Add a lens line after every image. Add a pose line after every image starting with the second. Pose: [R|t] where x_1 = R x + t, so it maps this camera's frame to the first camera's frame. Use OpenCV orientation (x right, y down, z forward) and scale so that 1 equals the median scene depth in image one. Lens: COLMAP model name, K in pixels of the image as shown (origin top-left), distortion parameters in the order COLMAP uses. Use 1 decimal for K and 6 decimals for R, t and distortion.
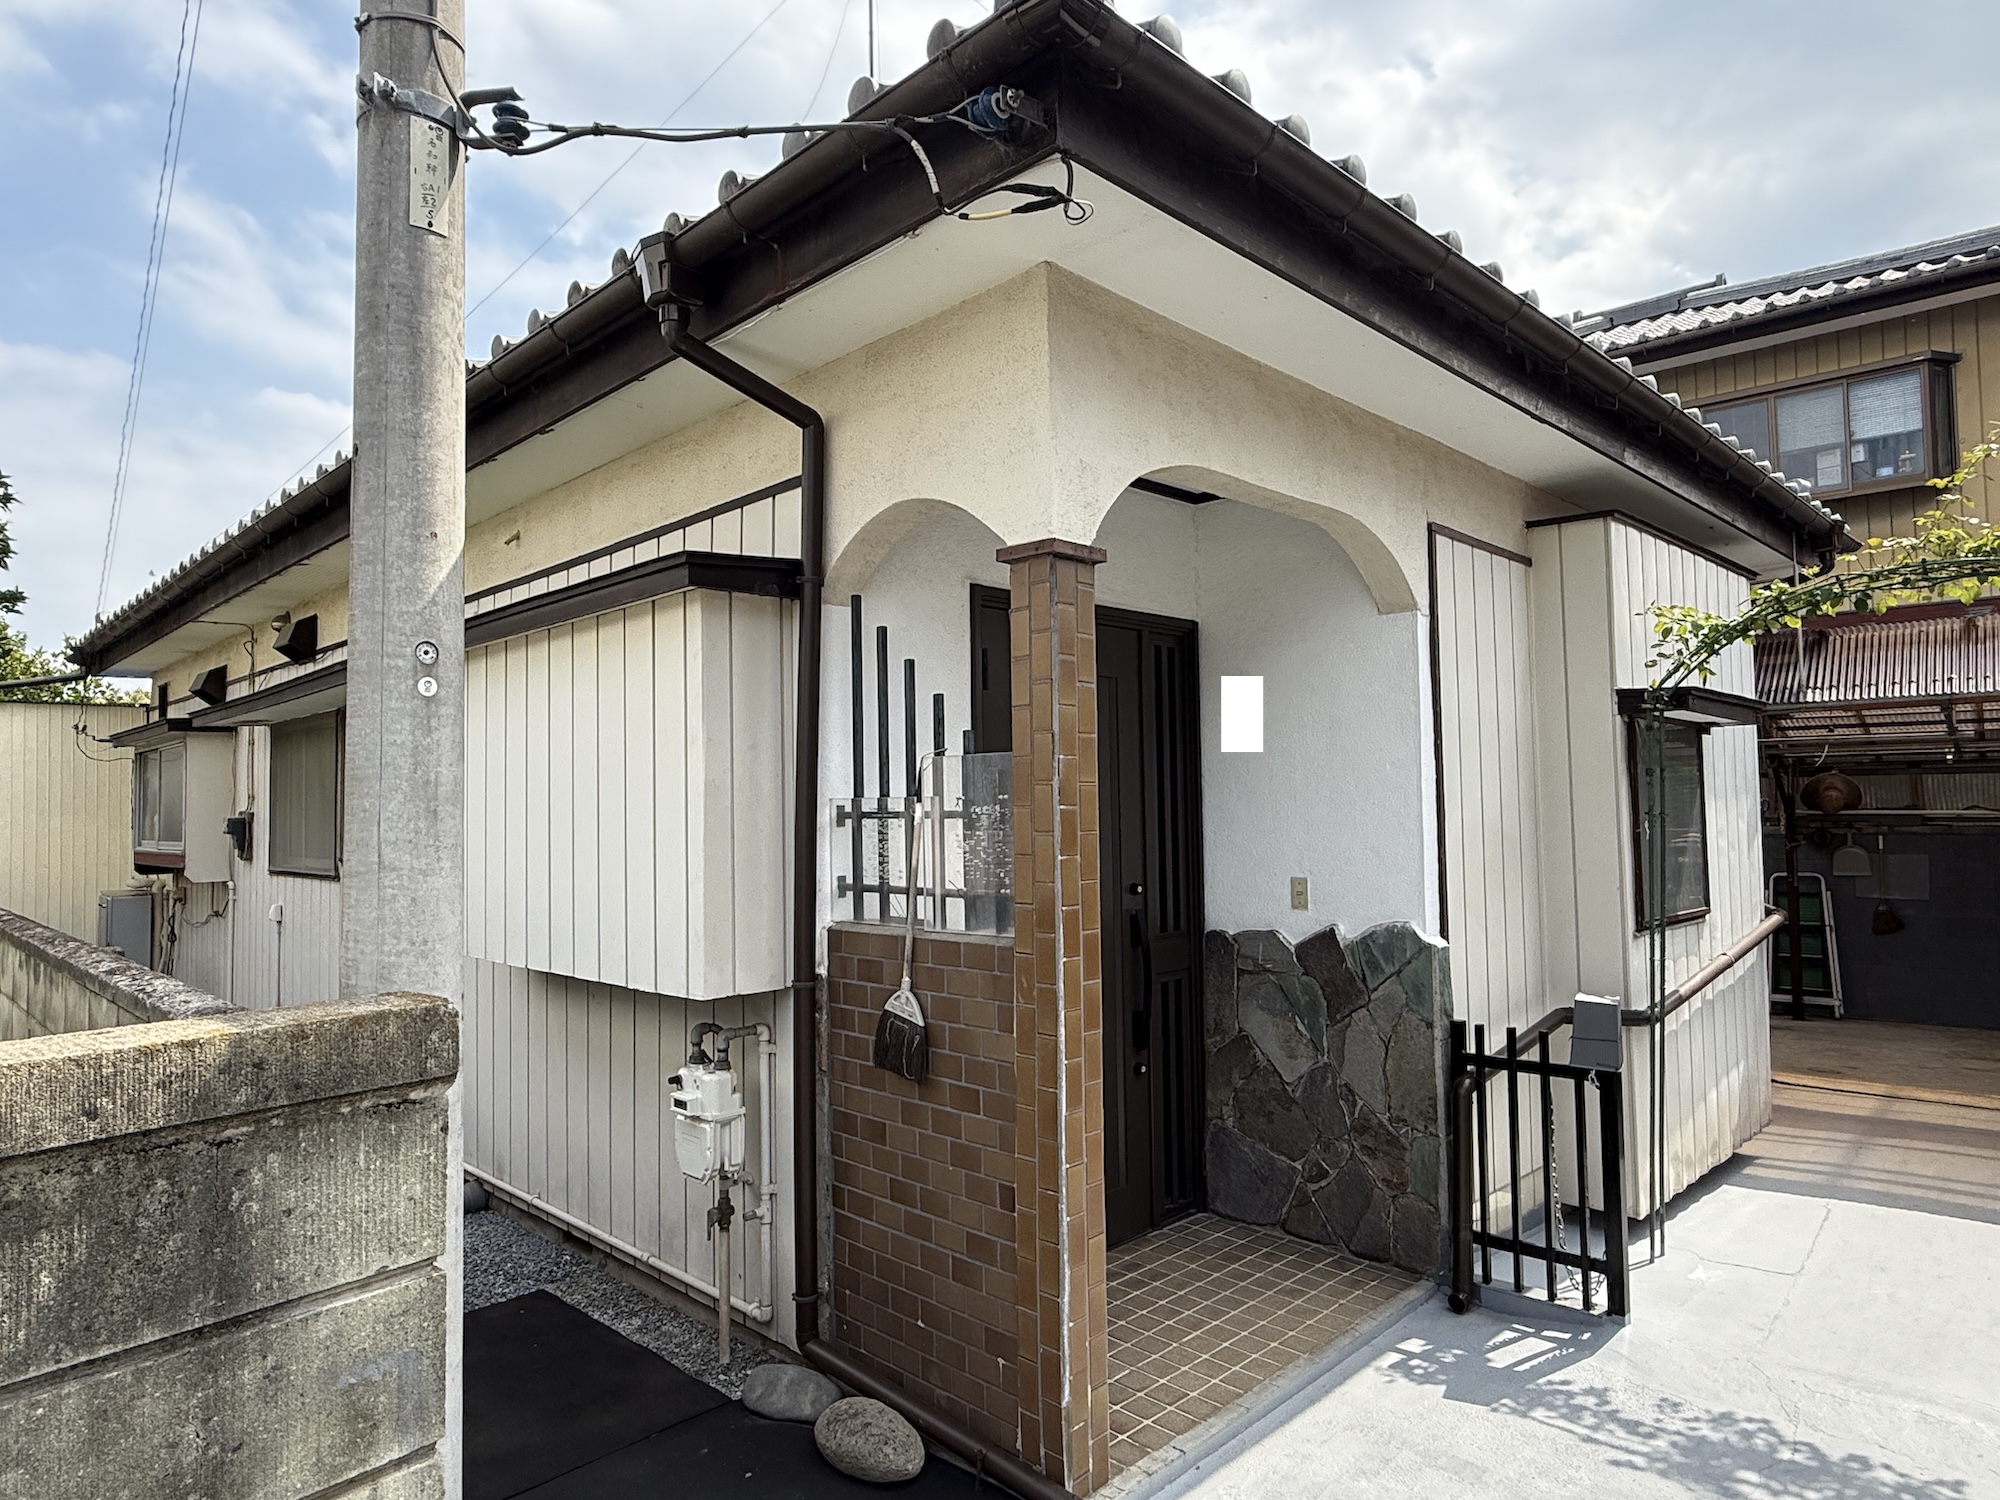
lens RADIAL K [[1197.9, 0, 1002.3], [0, 1197.9, 750.8], [0, 0, 1]] dist [0.008401, -0.006614]
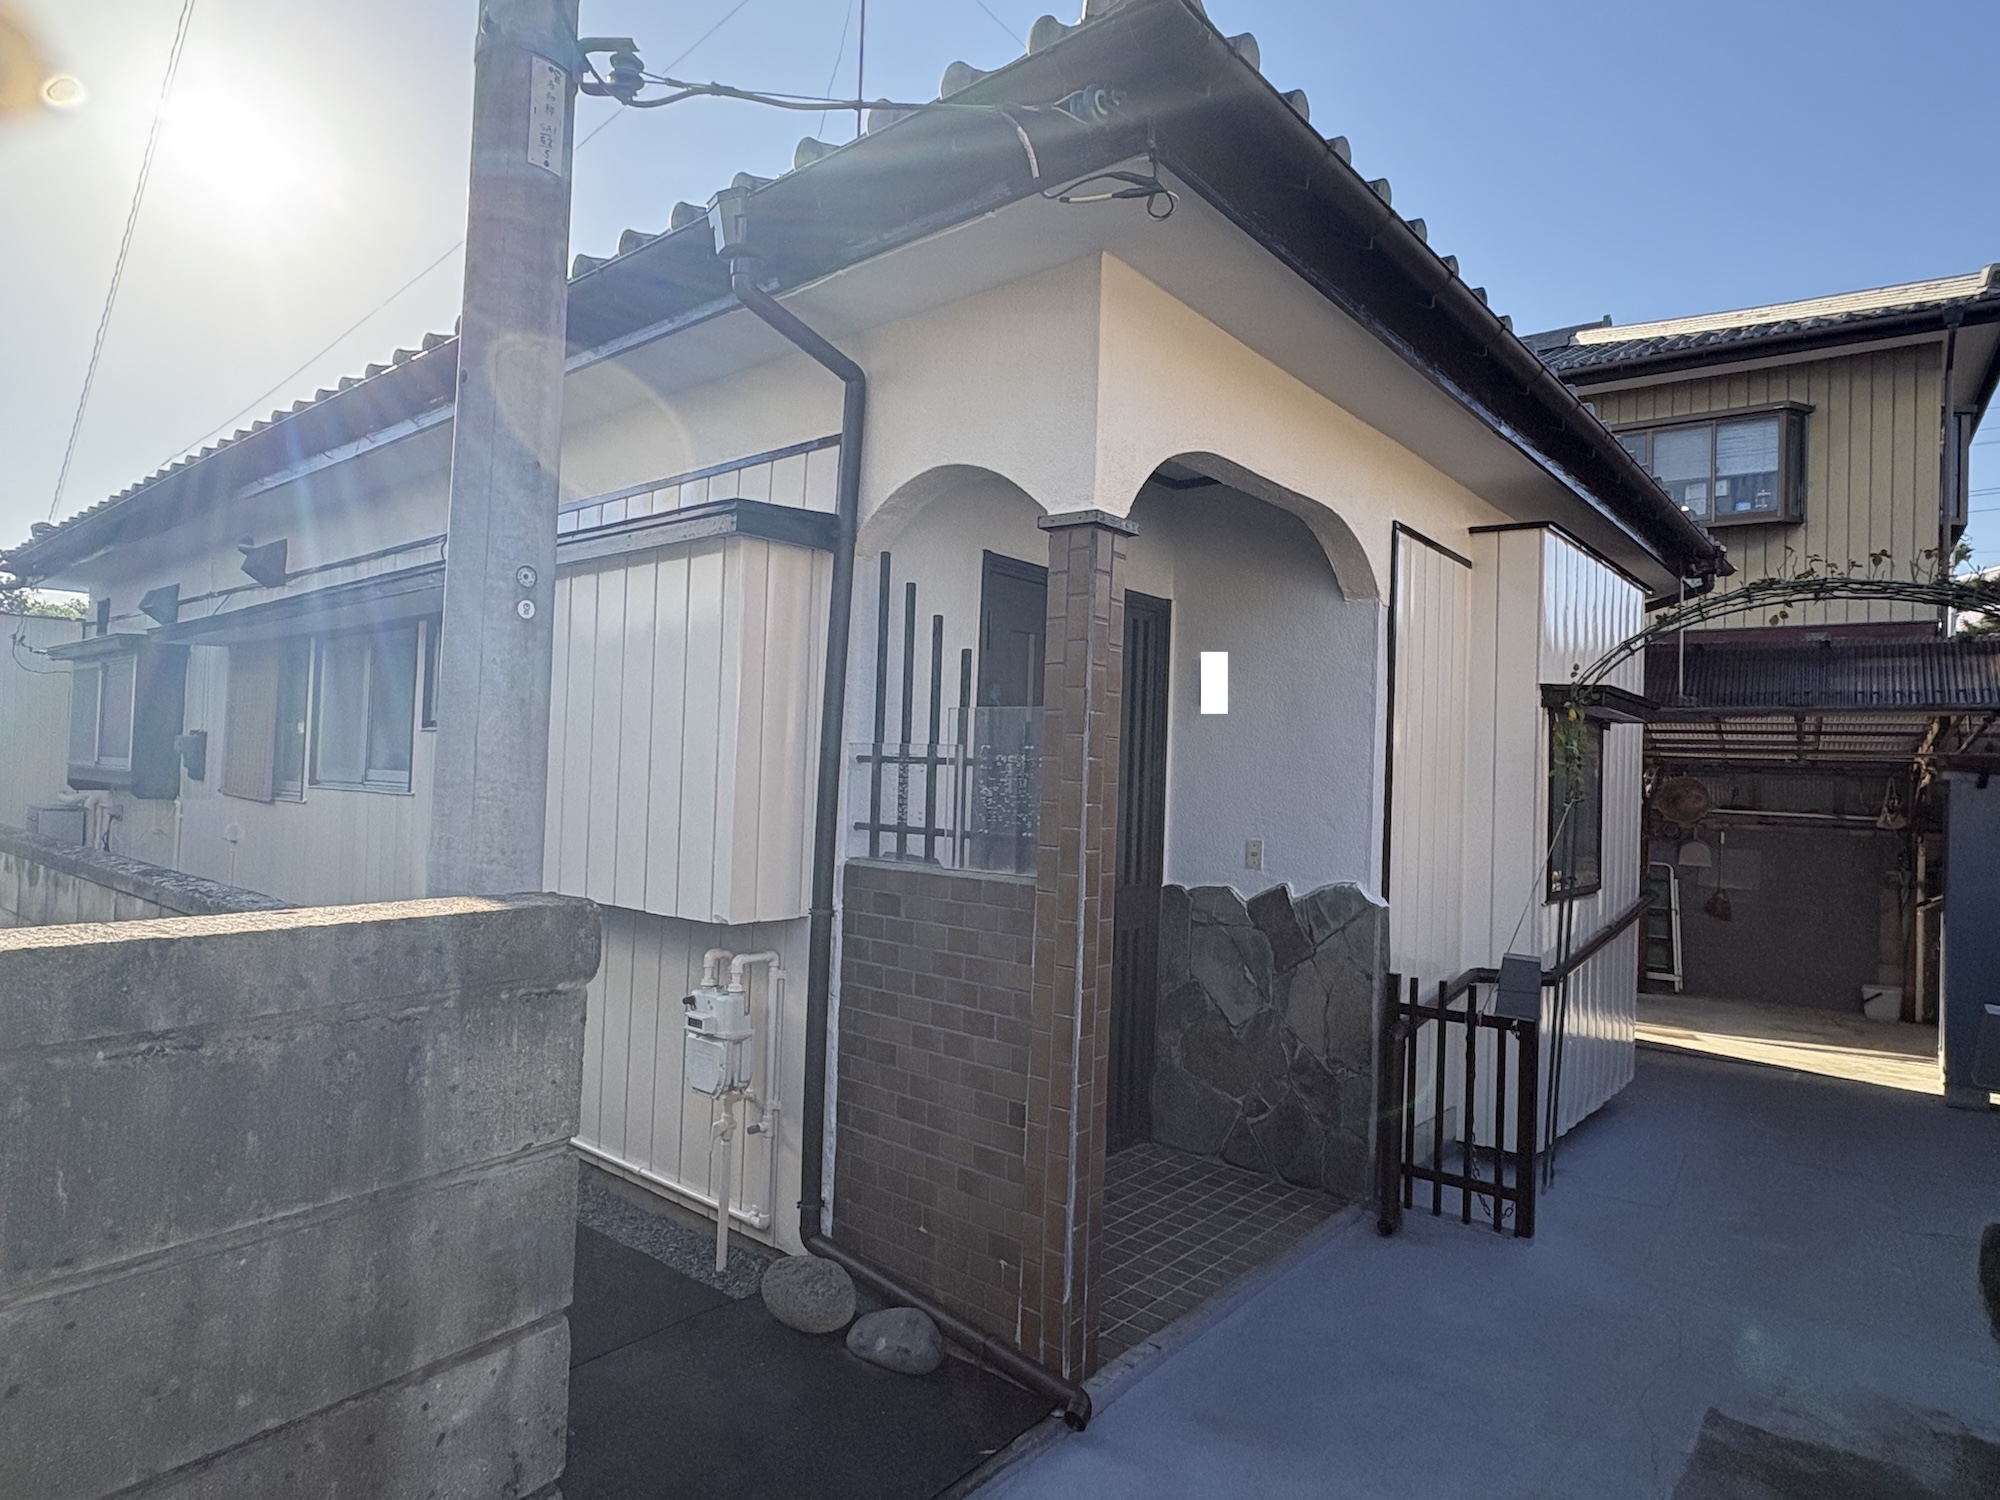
lens RADIAL K [[1144.4, 0, 997.0], [0, 1144.4, 745.9], [0, 0, 1]] dist [0.001301, 0.000598]
pose [[0.995312, 0.052061, 0.081510, -0.100096], [-0.053941, 0.998322, 0.021042, 0.015529], [-0.080278, -0.025340, 0.996450, -0.020812]]
